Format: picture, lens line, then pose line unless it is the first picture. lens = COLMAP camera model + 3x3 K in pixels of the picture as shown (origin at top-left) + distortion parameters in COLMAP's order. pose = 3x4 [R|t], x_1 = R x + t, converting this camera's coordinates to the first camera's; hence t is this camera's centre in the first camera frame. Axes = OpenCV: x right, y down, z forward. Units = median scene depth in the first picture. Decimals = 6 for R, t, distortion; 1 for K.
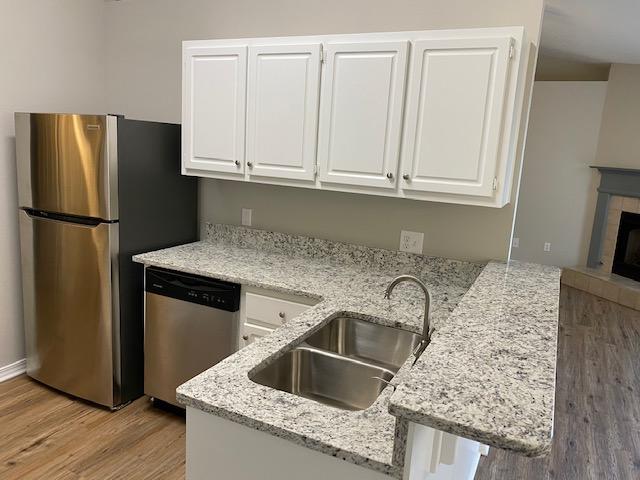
lens RADIAL K [[491.8, 0, 319.0], [0, 491.8, 241.4], [0, 0, 1]] dist [0.039542, -0.042006]
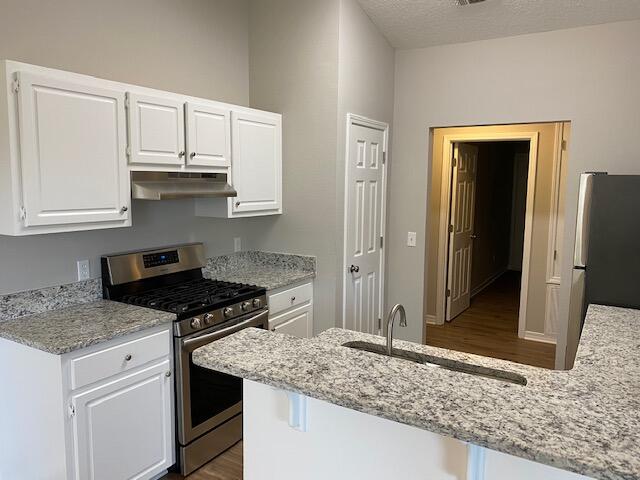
lens RADIAL K [[491.8, 0, 320.6], [0, 491.8, 238.6], [0, 0, 1]] dist [0.039542, -0.042006]
pose [[-0.092506, 0.059221, -0.993949, 0.831920], [-0.213459, 0.973842, 0.077889, -0.077052], [0.972562, 0.219373, -0.077445, 0.593970]]
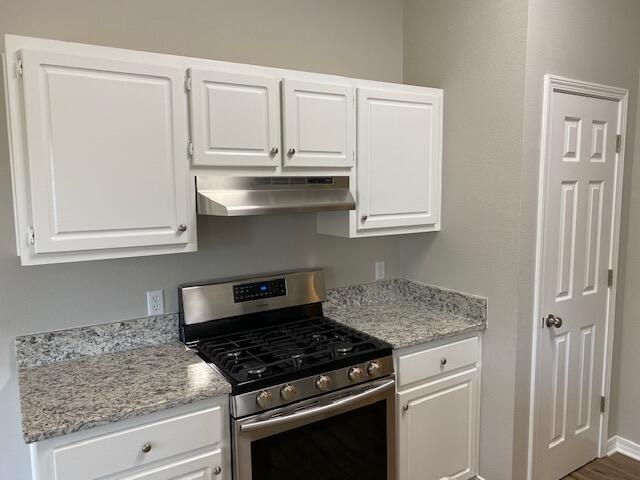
lens RADIAL K [[491.8, 0, 312.1], [0, 491.8, 236.1], [0, 0, 1]] dist [0.039542, -0.042006]
pose [[-0.525937, 0.039368, -0.849612, 0.336928], [-0.188184, 0.968784, 0.161382, -0.122083], [0.829443, 0.244760, -0.502111, 0.657105]]
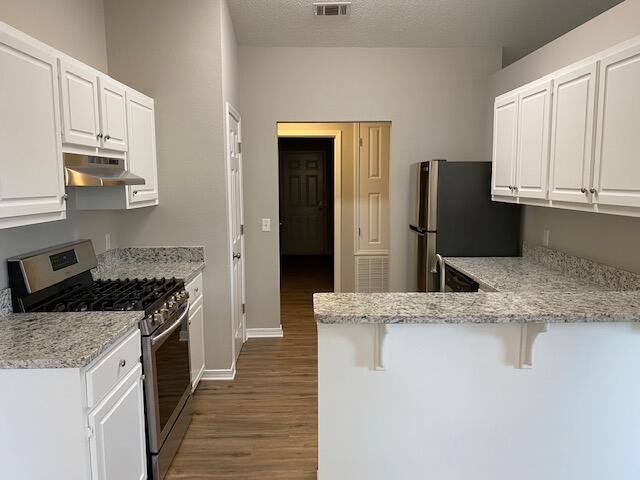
lens RADIAL K [[491.8, 0, 322.6], [0, 491.8, 240.9], [0, 0, 1]] dist [0.039542, -0.042006]
pose [[0.463679, 0.047579, -0.884725, 0.823838], [-0.143316, 0.989435, -0.021901, 0.072664], [0.874335, 0.136950, 0.465599, 0.056949]]
